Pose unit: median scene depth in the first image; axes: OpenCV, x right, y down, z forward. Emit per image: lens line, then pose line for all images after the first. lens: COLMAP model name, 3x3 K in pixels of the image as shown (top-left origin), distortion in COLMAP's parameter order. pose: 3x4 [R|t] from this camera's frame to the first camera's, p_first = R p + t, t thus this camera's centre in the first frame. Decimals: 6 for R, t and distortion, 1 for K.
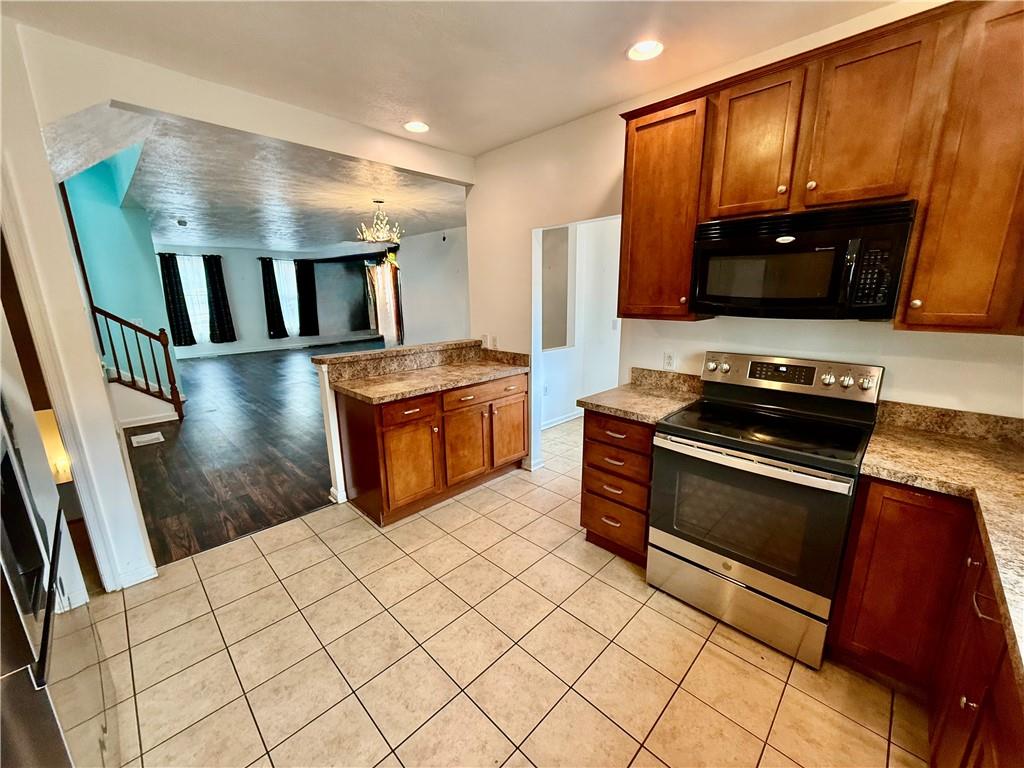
lens RADIAL K [[407.6, 0, 508.6], [0, 407.6, 384.0], [0, 0, 1]] dist [0.003718, -0.000195]
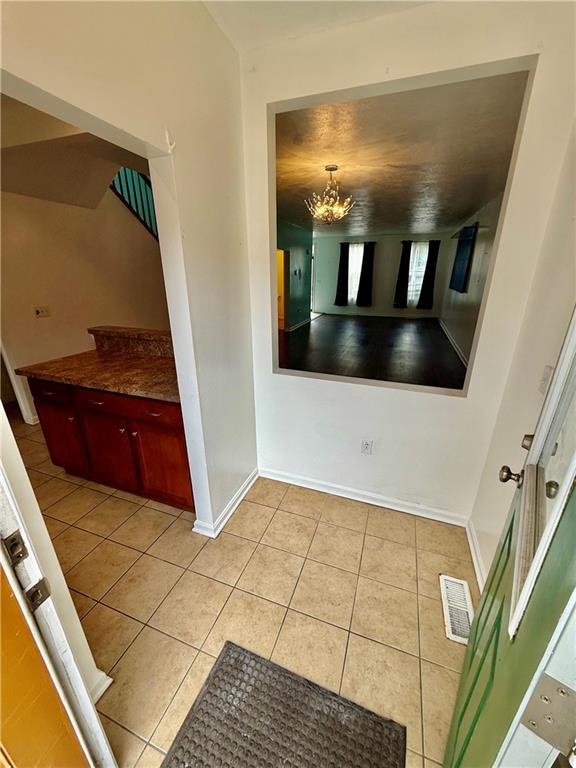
lens RADIAL K [[305.7, 0, 290.1], [0, 305.7, 381.5], [0, 0, 1]] dist [0.003718, -0.000195]
pose [[0.420916, 0.321651, -0.848157, 0.185838], [-0.206565, 0.944443, 0.255654, -0.079030], [0.883267, 0.067591, 0.463973, 0.317642]]
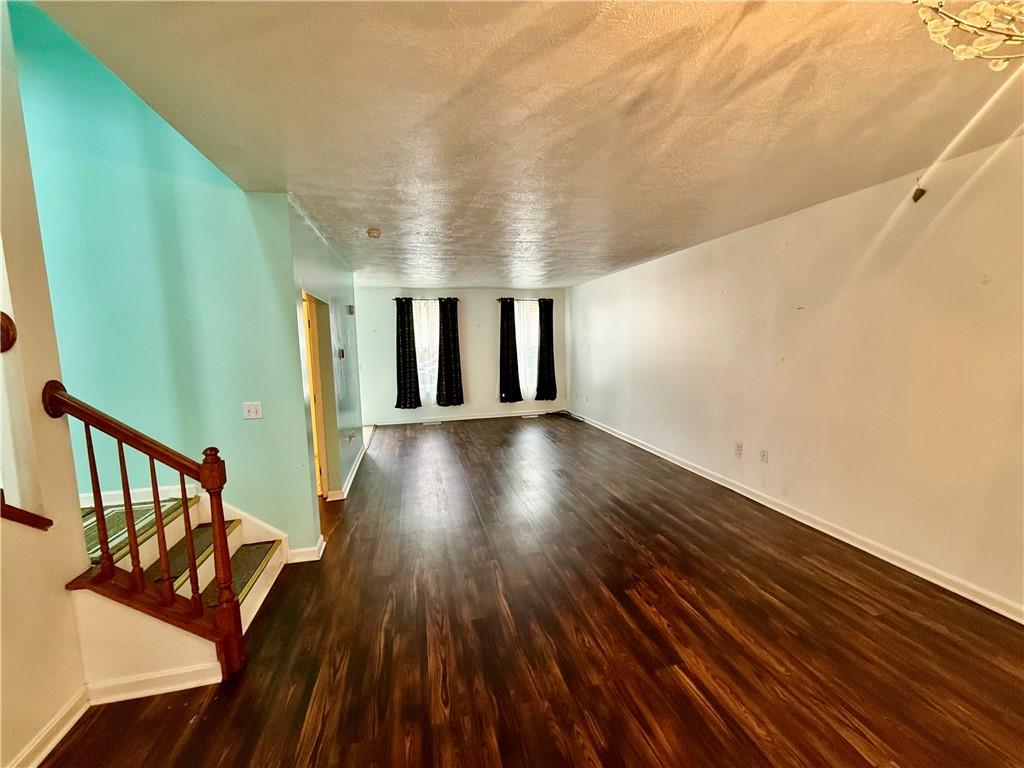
lens RADIAL K [[407.6, 0, 510.5], [0, 407.6, 379.1], [0, 0, 1]] dist [0.003718, -0.000195]
pose [[0.853583, 0.040264, -0.519399, -0.200662], [-0.101675, 0.990711, -0.090294, -0.098189], [0.510939, 0.129883, 0.849748, 0.404659]]
